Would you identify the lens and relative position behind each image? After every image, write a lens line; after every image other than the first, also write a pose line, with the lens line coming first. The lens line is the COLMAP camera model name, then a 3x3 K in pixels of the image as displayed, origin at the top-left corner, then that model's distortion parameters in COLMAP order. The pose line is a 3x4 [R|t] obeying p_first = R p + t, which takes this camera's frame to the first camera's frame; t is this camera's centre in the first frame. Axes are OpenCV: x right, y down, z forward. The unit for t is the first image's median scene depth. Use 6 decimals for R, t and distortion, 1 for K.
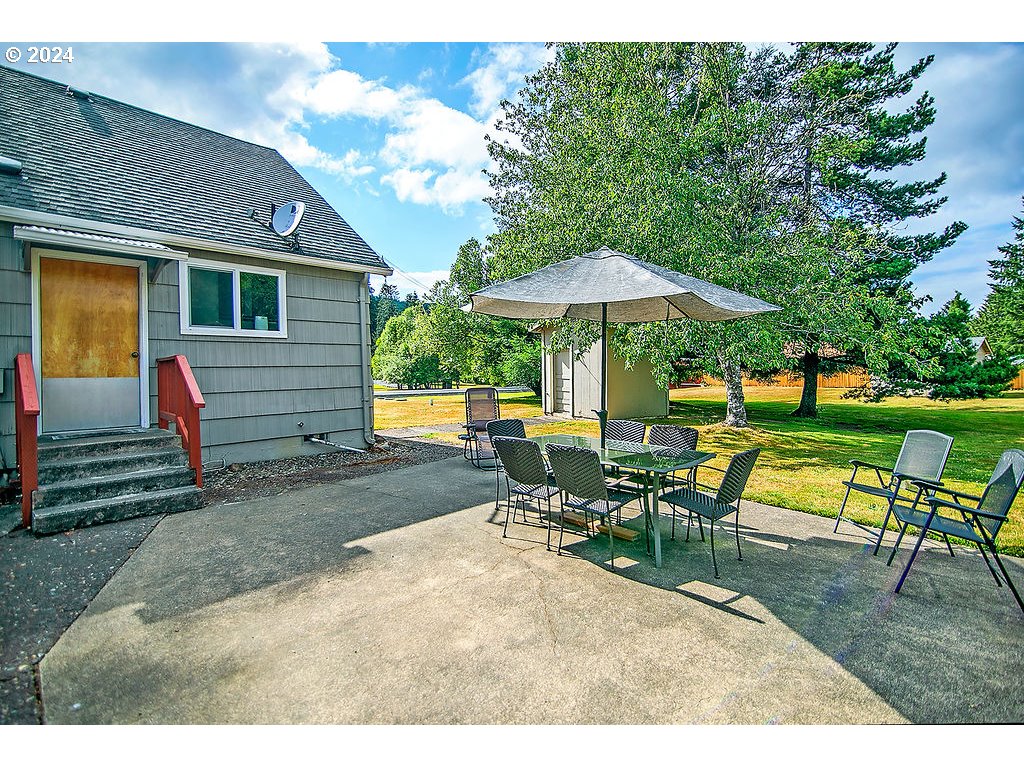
lens RADIAL K [[469.5, 0, 516.0], [0, 469.5, 378.7], [0, 0, 1]] dist [-0.002533, 0.000322]
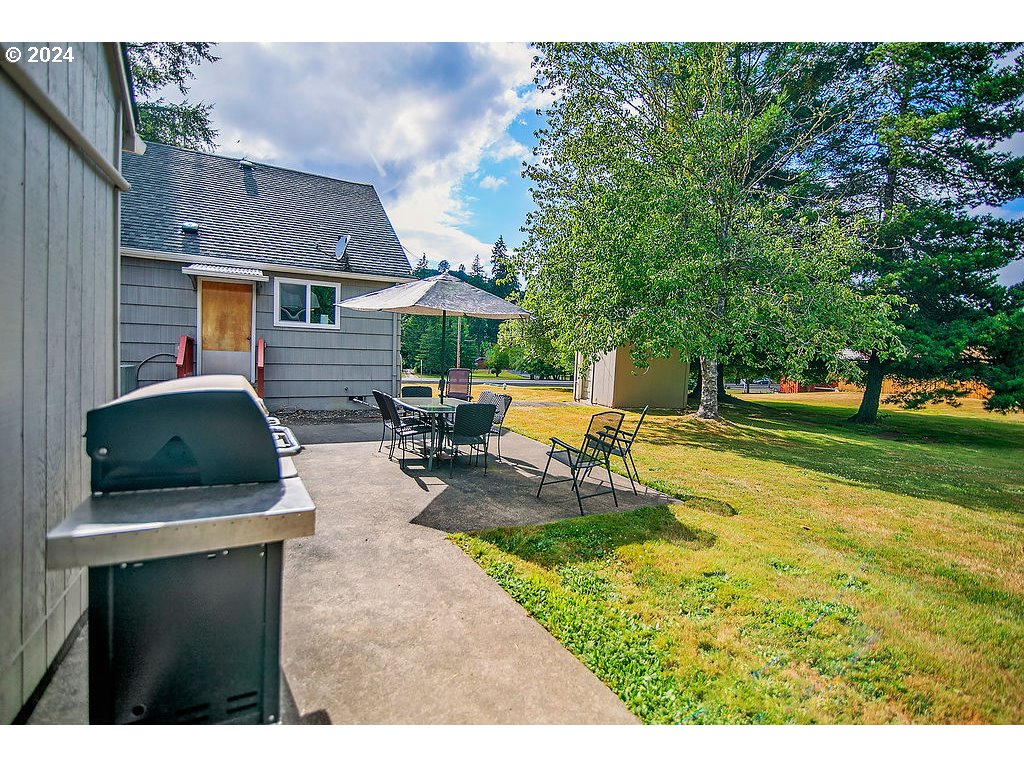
lens RADIAL K [[469.5, 0, 507.1], [0, 469.5, 382.3], [0, 0, 1]] dist [-0.002533, 0.000322]
pose [[0.948259, 0.053451, -0.312967, 0.483798], [-0.046548, 0.998481, 0.029491, 0.011124], [0.314068, -0.013397, 0.949306, -0.238266]]
